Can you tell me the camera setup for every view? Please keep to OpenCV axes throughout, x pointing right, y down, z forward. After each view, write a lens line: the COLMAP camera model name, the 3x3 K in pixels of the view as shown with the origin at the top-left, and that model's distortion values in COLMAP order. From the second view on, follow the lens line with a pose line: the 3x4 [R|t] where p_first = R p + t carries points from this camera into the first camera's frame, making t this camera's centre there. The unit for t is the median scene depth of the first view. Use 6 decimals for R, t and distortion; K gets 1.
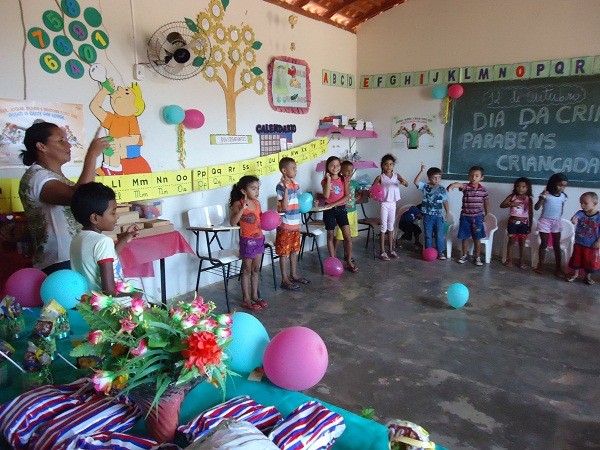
lens RADIAL K [[430.2, 0, 301.4], [0, 430.2, 216.3], [0, 0, 1]] dist [-0.004047, 0.000949]
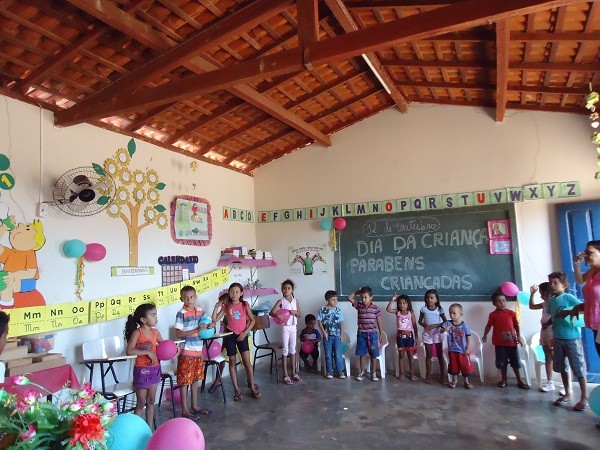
lens RADIAL K [[430.2, 0, 298.6], [0, 430.2, 219.4], [0, 0, 1]] dist [-0.004047, 0.000949]
pose [[0.979837, -0.011969, 0.199440, 0.022018], [0.070136, 0.955286, -0.287245, 0.026287], [-0.187084, 0.295441, 0.936864, -0.076569]]
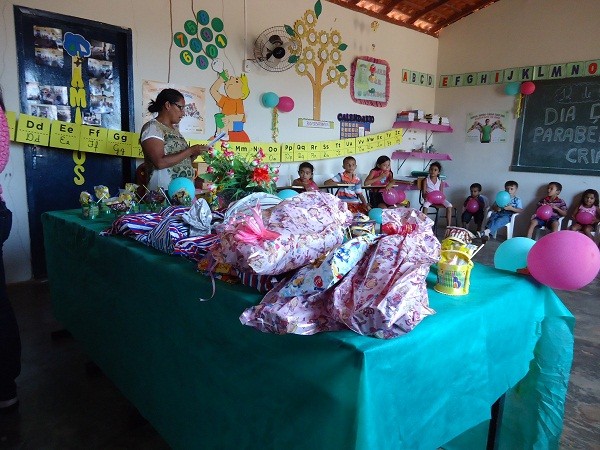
lens RADIAL K [[430.2, 0, 304.8], [0, 430.2, 215.3], [0, 0, 1]] dist [-0.004047, 0.000949]
pose [[0.974955, 0.065407, -0.212565, 0.075210], [-0.071616, 0.997198, -0.021631, 0.098562], [0.210554, 0.036312, 0.976908, -0.165831]]
